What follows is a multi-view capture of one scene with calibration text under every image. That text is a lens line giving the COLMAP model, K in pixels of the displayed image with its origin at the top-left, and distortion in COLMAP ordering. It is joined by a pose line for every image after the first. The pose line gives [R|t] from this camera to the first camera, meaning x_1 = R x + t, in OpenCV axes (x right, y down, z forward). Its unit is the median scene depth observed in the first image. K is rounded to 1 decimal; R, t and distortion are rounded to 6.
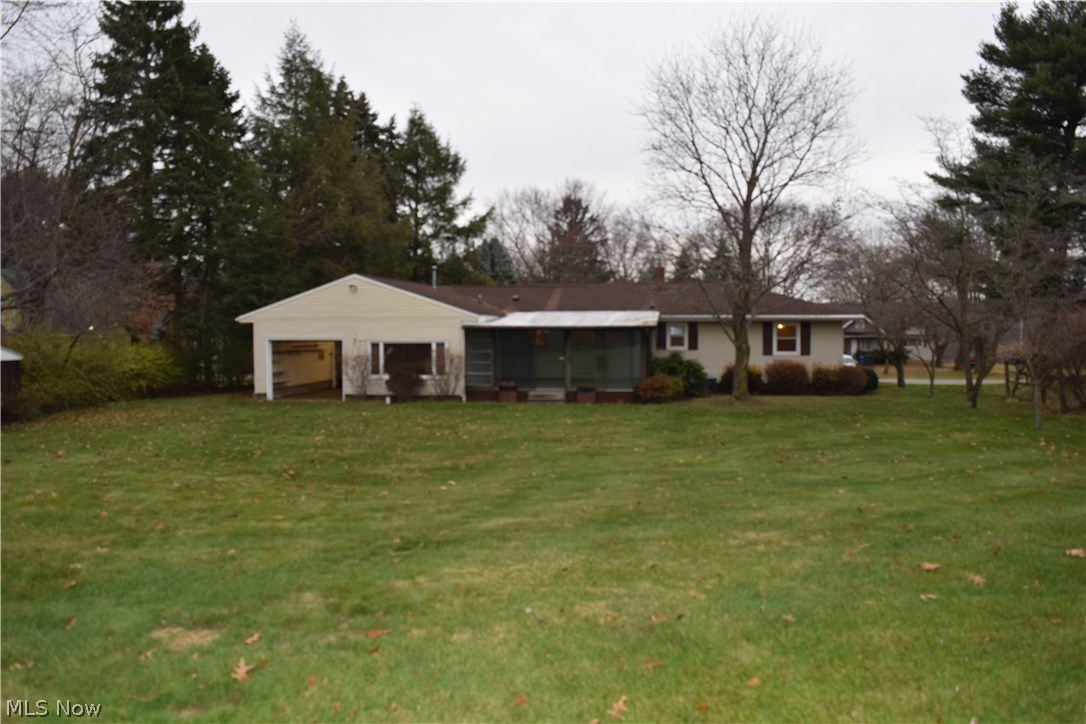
lens RADIAL K [[861.7, 0, 543.2], [0, 861.7, 363.2], [0, 0, 1]] dist [-0.092339, 0.019375]
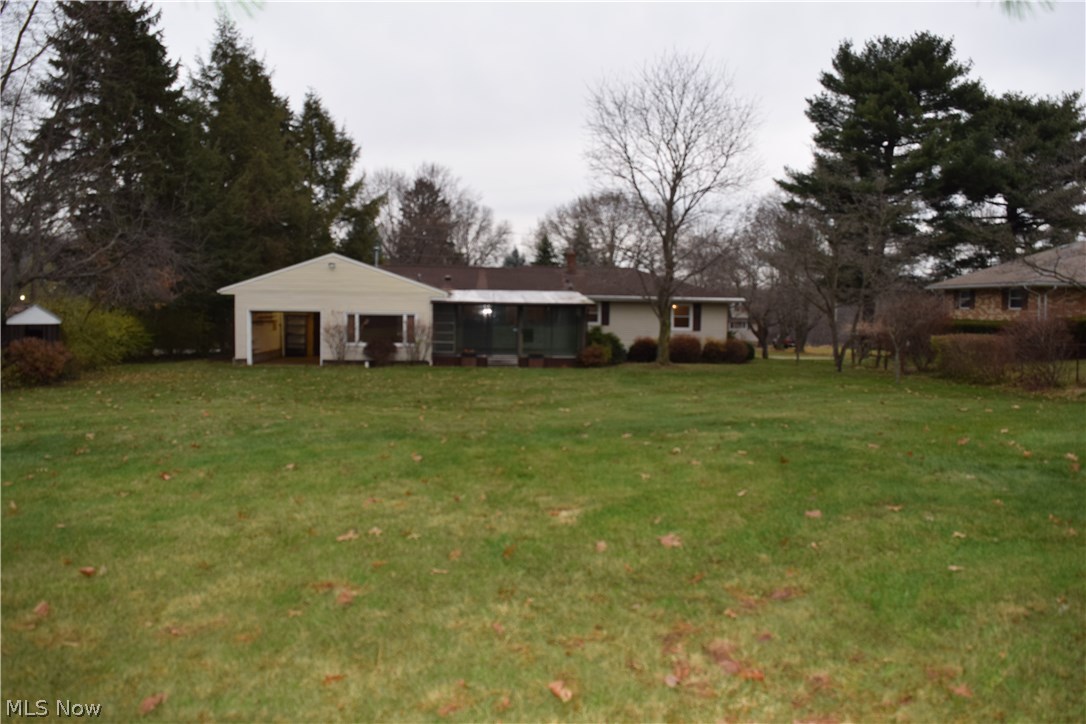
lens RADIAL K [[861.7, 0, 542.5], [0, 861.7, 360.3], [0, 0, 1]] dist [-0.092339, 0.019375]
pose [[0.976434, 0.005008, 0.215757, -0.159492], [-0.008998, 0.999806, 0.017516, 0.012213], [-0.215627, -0.019044, 0.976290, -0.132905]]
